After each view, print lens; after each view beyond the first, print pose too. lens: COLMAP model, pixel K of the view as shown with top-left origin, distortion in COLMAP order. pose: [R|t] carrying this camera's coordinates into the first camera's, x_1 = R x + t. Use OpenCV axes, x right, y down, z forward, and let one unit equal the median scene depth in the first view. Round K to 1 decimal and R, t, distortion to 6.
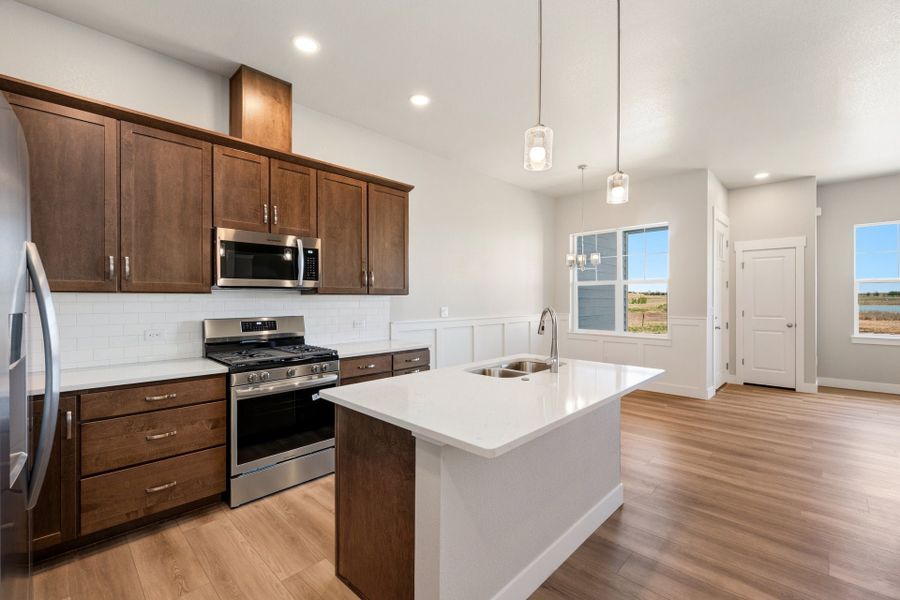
lens RADIAL K [[400.2, 0, 448.4], [0, 400.2, 296.6], [0, 0, 1]] dist [-0.000816, 0.000240]
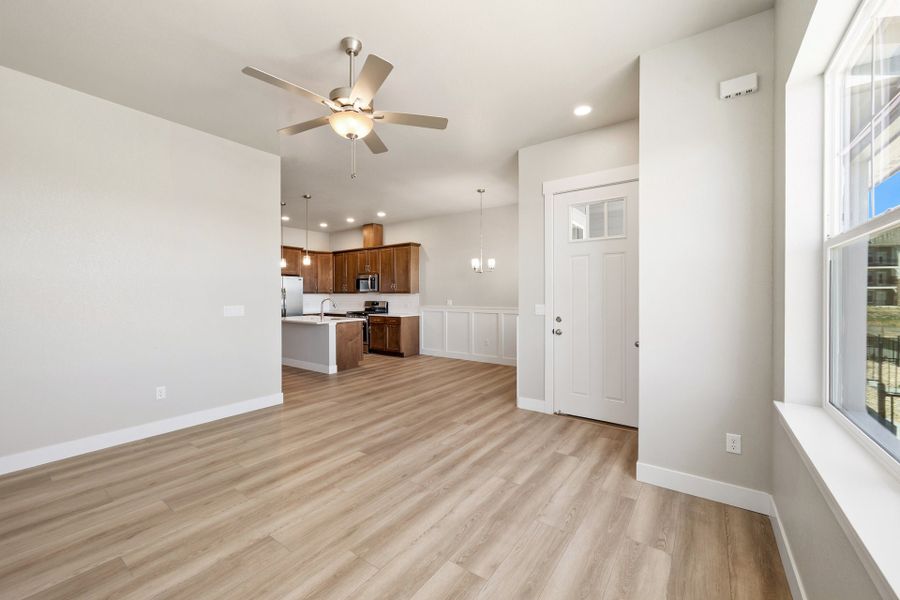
lens RADIAL K [[357.4, 0, 451.3], [0, 357.4, 295.6], [0, 0, 1]] dist [-0.000208, -0.000027]
pose [[0.135199, -0.001396, -0.990817, 2.114506], [0.004376, 0.999990, -0.000811, 0.013446], [0.990809, -0.004227, 0.135204, 1.108723]]
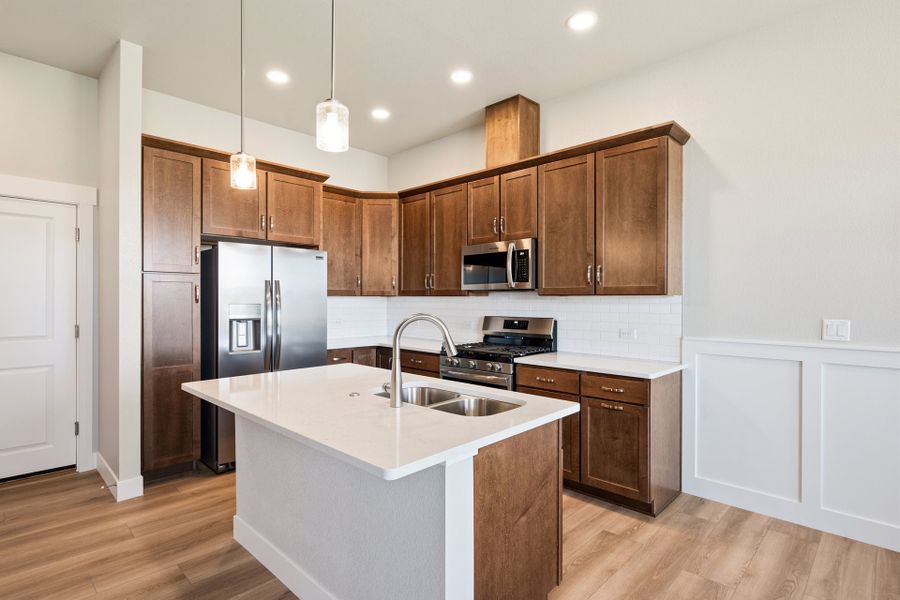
lens RADIAL K [[458.5, 0, 450.0], [0, 458.5, 300.0], [0, 0, 1]] dist [-0.002030, -0.000081]
pose [[-0.013747, -0.001124, -0.999905, 0.739278], [-0.000025, 0.999999, -0.001123, 0.005647], [0.999906, 0.000009, -0.013747, 0.767764]]
